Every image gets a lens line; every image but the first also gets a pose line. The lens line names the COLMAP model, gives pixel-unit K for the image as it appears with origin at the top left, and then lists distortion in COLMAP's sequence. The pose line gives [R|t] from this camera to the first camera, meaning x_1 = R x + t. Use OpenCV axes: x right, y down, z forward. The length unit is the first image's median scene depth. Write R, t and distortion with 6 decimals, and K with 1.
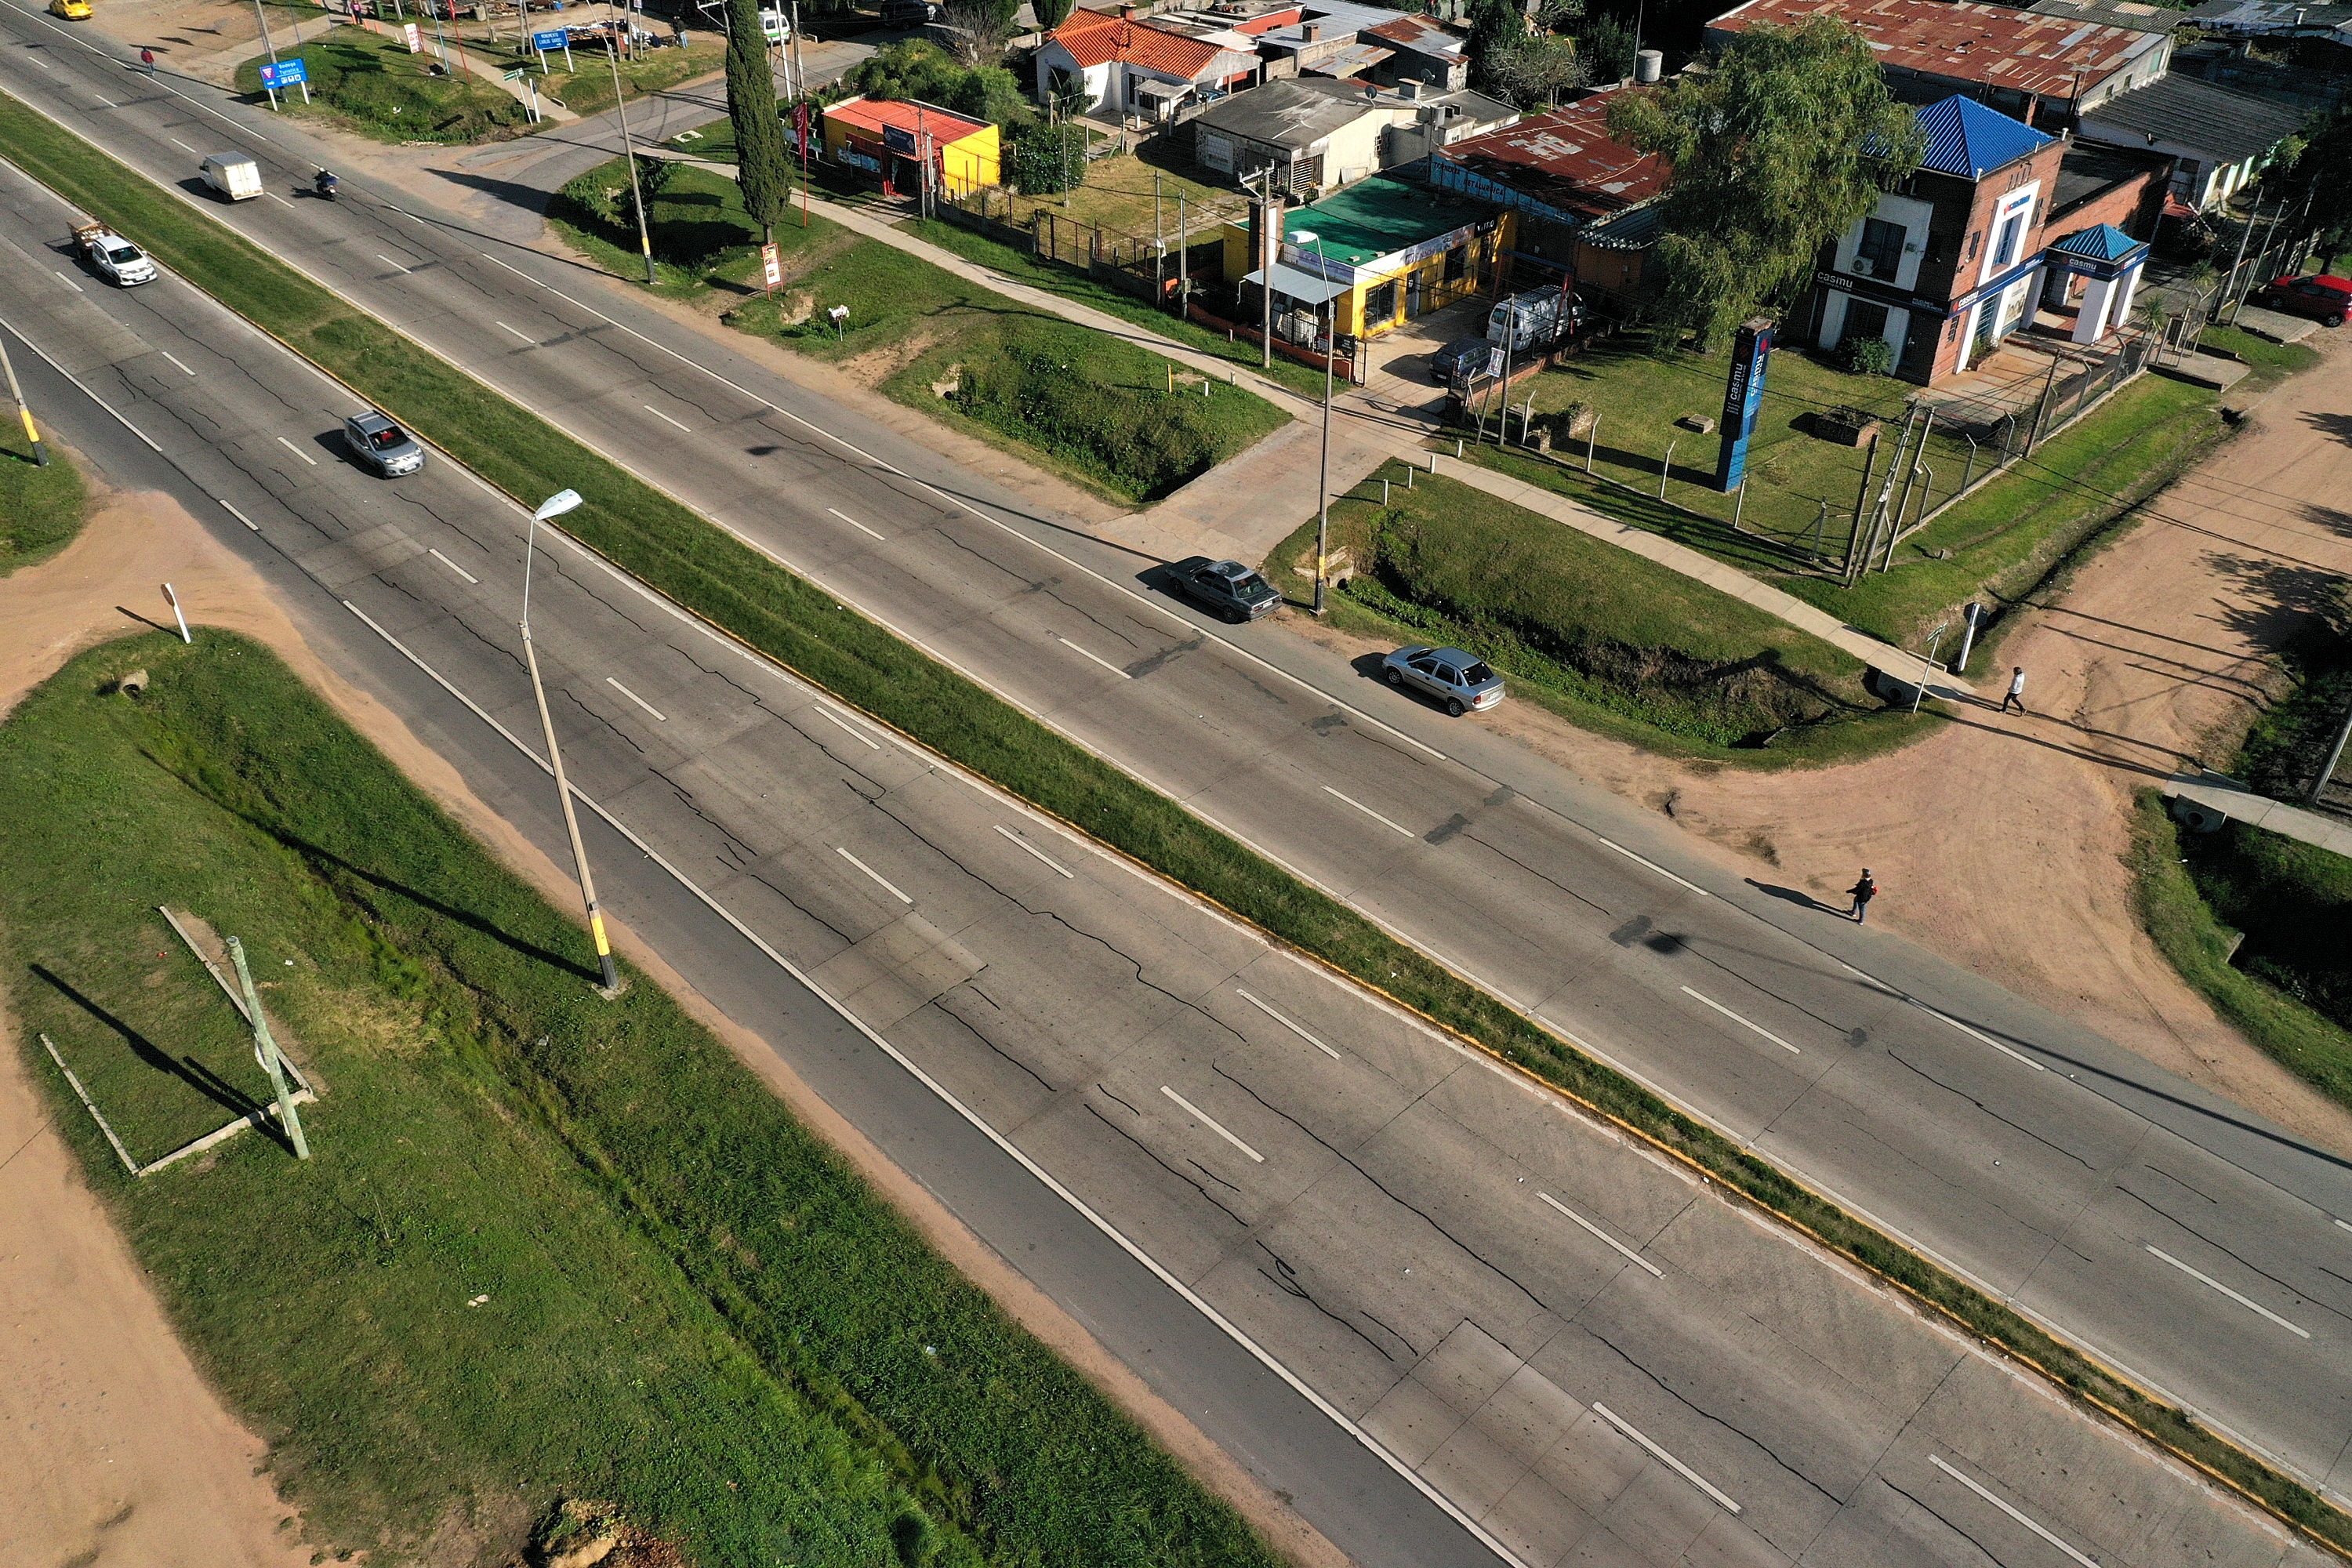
lens RADIAL K [[1853.5, 0, 1176.0], [0, 1853.5, 784.0], [0, 0, 1]] dist [0.003353, 0.004007]
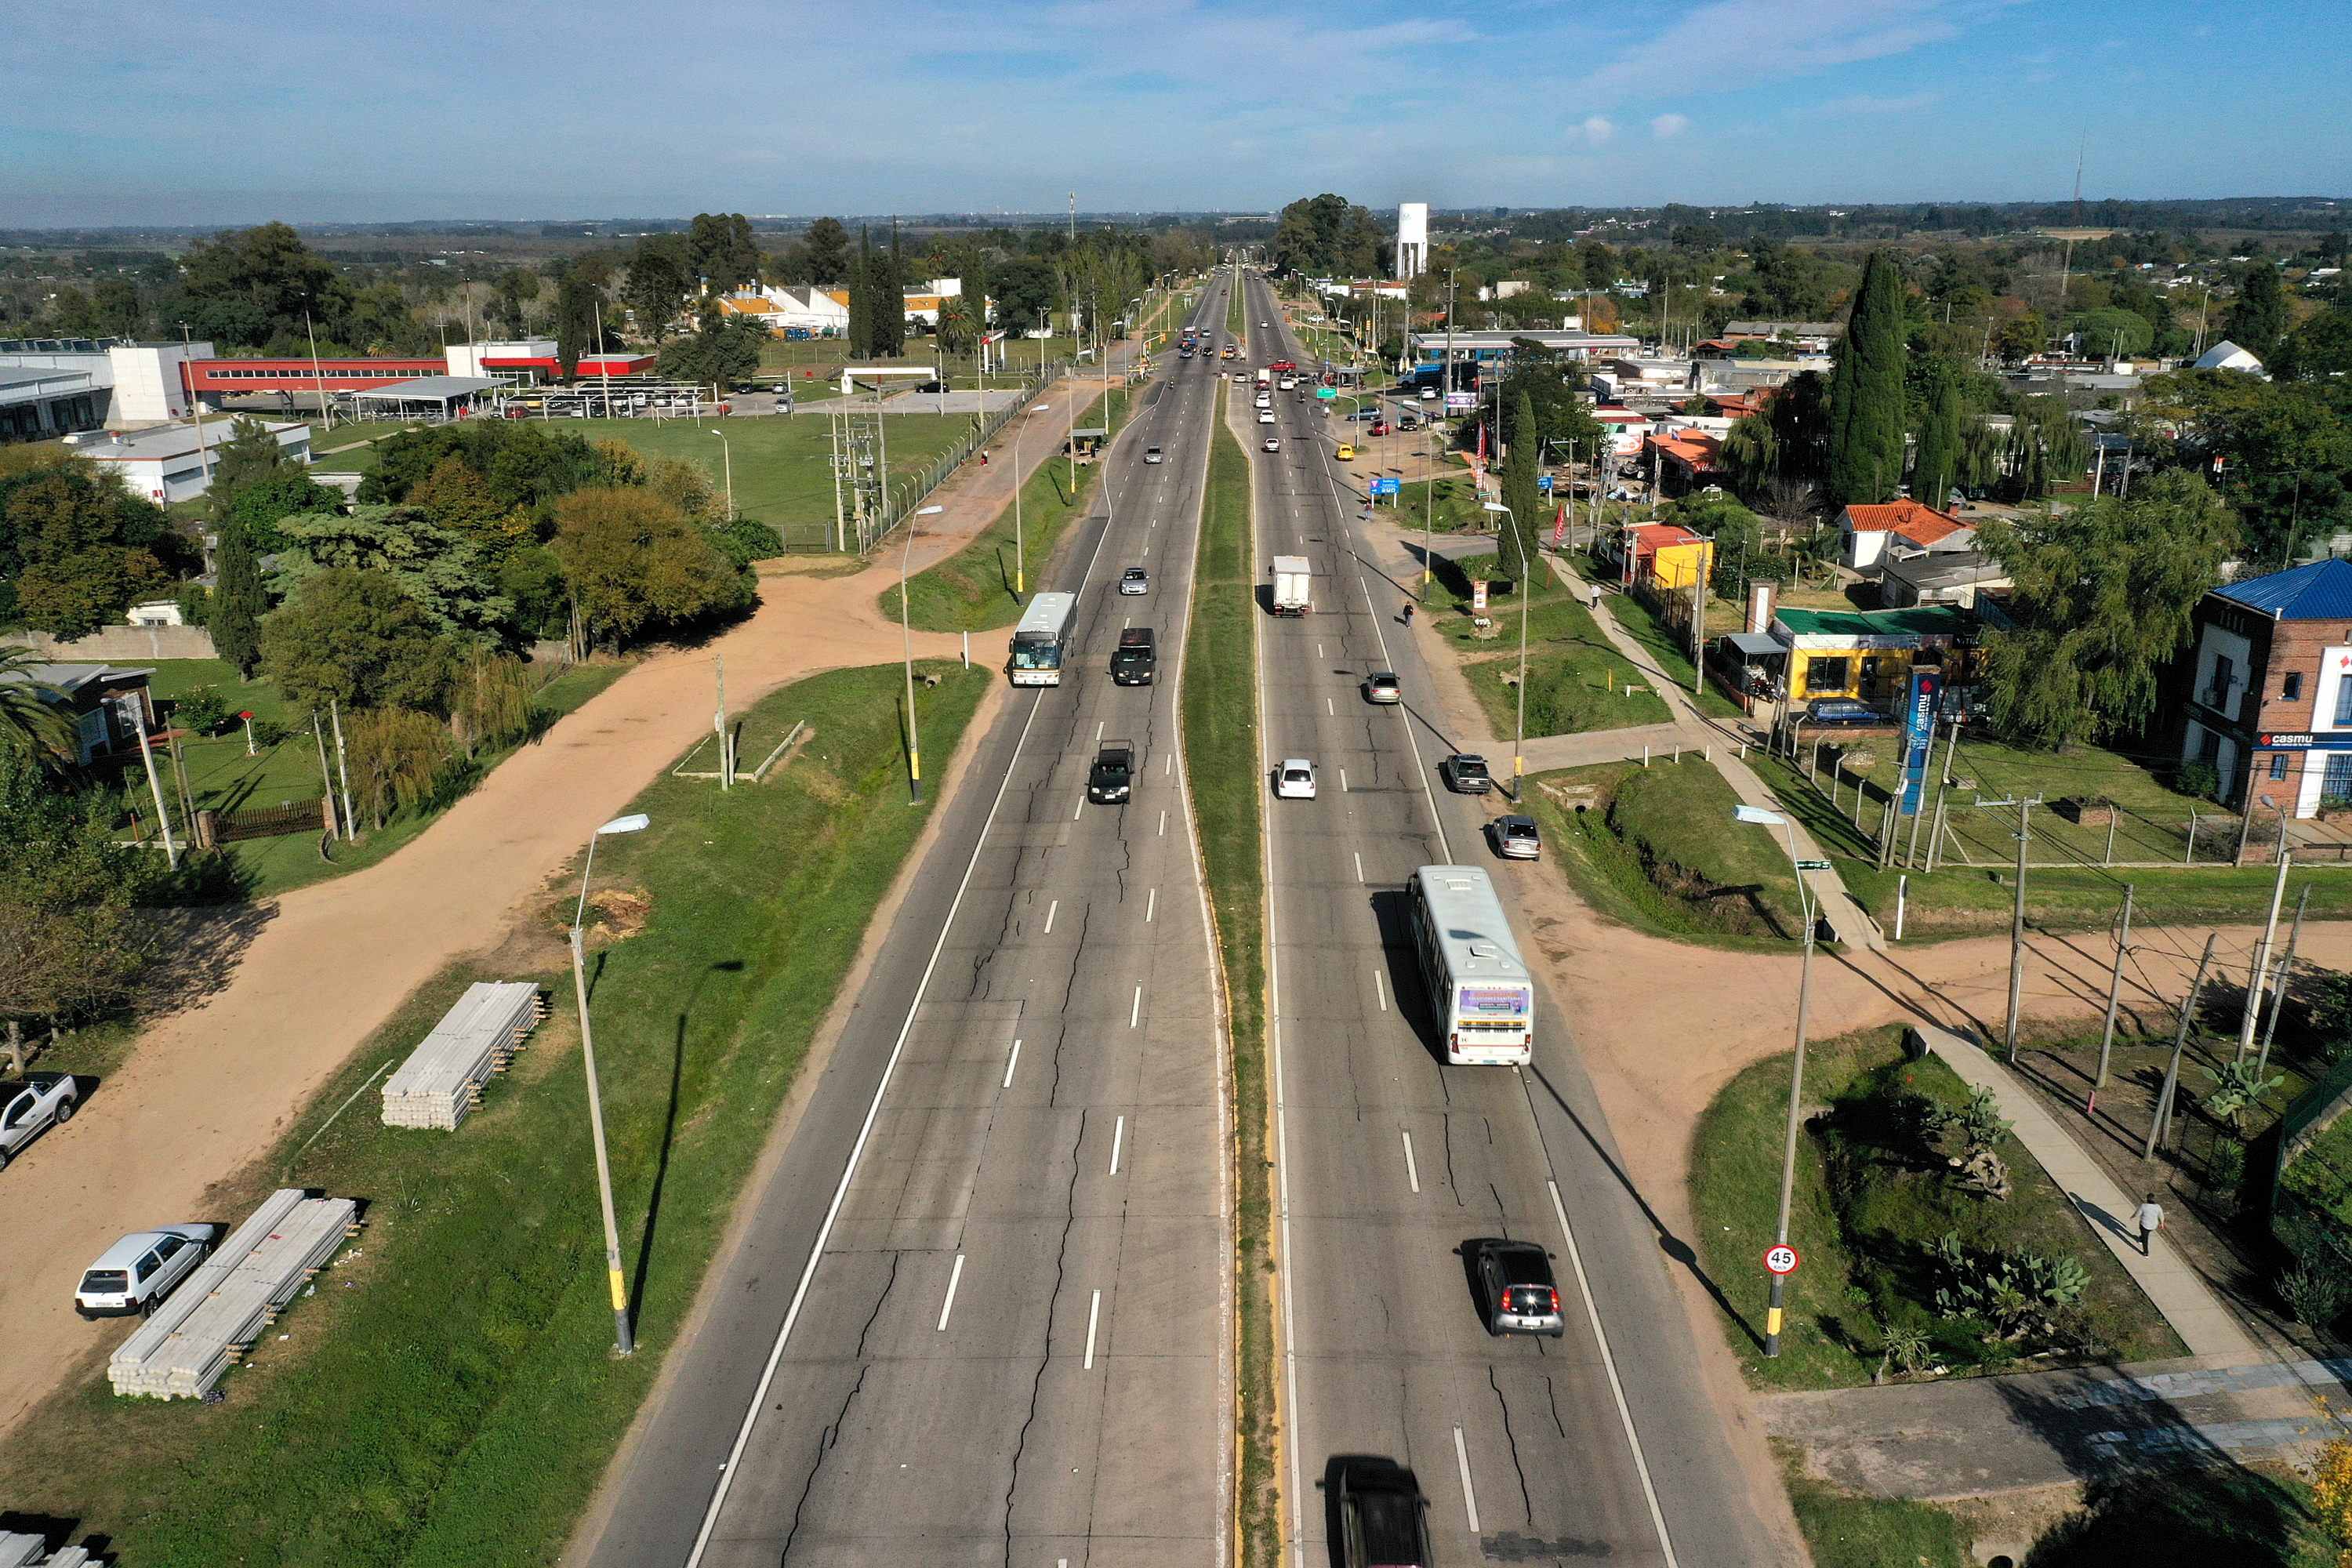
lens RADIAL K [[1853.5, 0, 1176.0], [0, 1853.5, 784.0], [0, 0, 1]] dist [0.003353, 0.004007]
pose [[0.691719, 0.211955, -0.690363, 0.819671], [-0.414117, 0.899588, -0.138739, 0.178941], [0.591635, 0.381859, 0.710036, -0.086767]]
